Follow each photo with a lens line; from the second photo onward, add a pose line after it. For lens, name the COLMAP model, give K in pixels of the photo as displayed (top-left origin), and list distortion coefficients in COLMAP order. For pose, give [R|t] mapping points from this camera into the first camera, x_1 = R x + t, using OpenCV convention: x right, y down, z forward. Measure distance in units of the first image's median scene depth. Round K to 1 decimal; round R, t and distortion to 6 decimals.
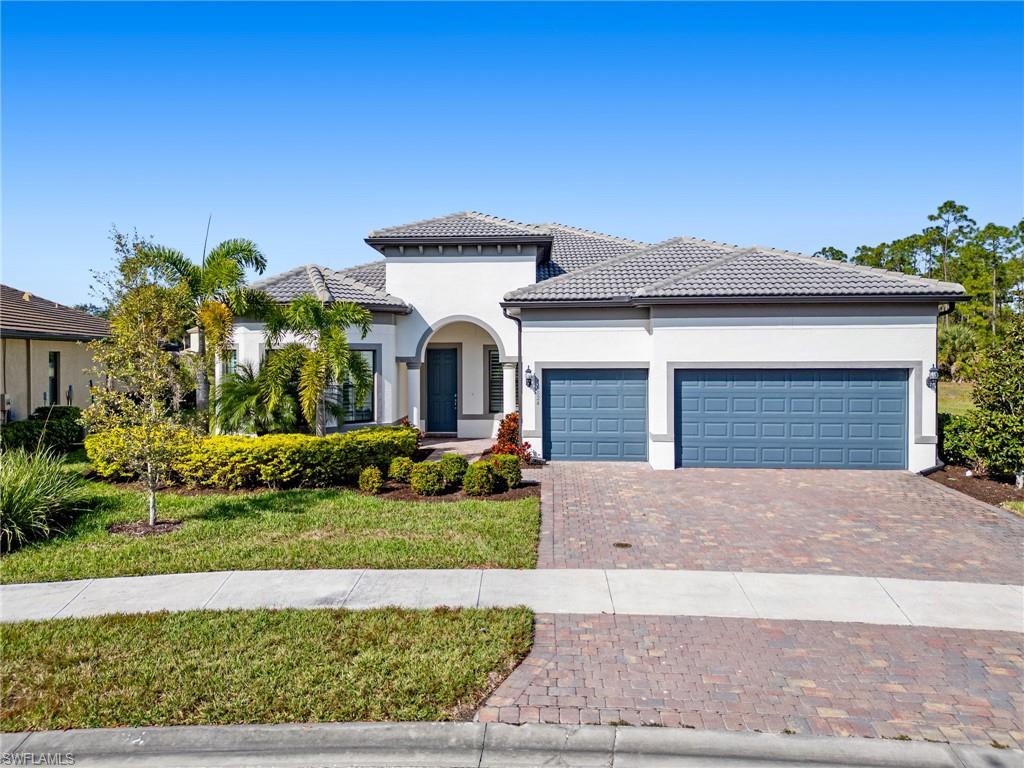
lens RADIAL K [[709.2, 0, 506.1], [0, 709.2, 376.3], [0, 0, 1]] dist [0.036340, -0.019304]
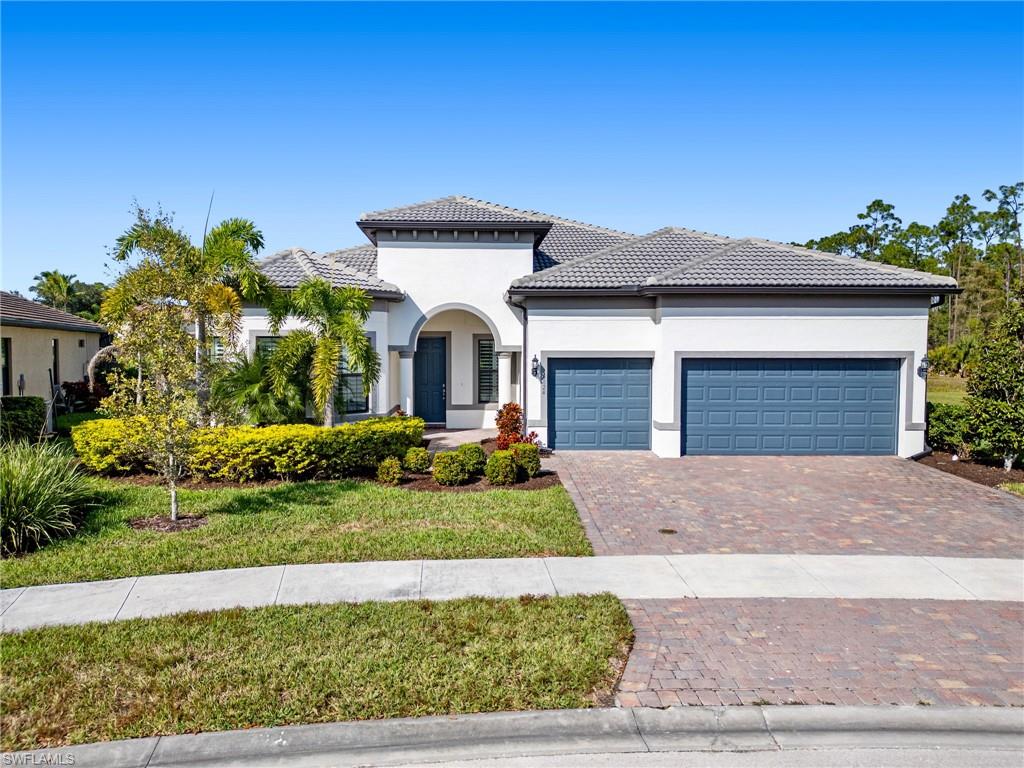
lens RADIAL K [[709.2, 0, 509.4], [0, 709.2, 402.9], [0, 0, 1]] dist [0.036340, -0.019304]
pose [[0.995313, -0.002556, 0.096672, -0.127631], [-0.002163, 0.998812, 0.048680, 0.004988], [-0.096682, -0.048661, 0.994125, 0.019770]]
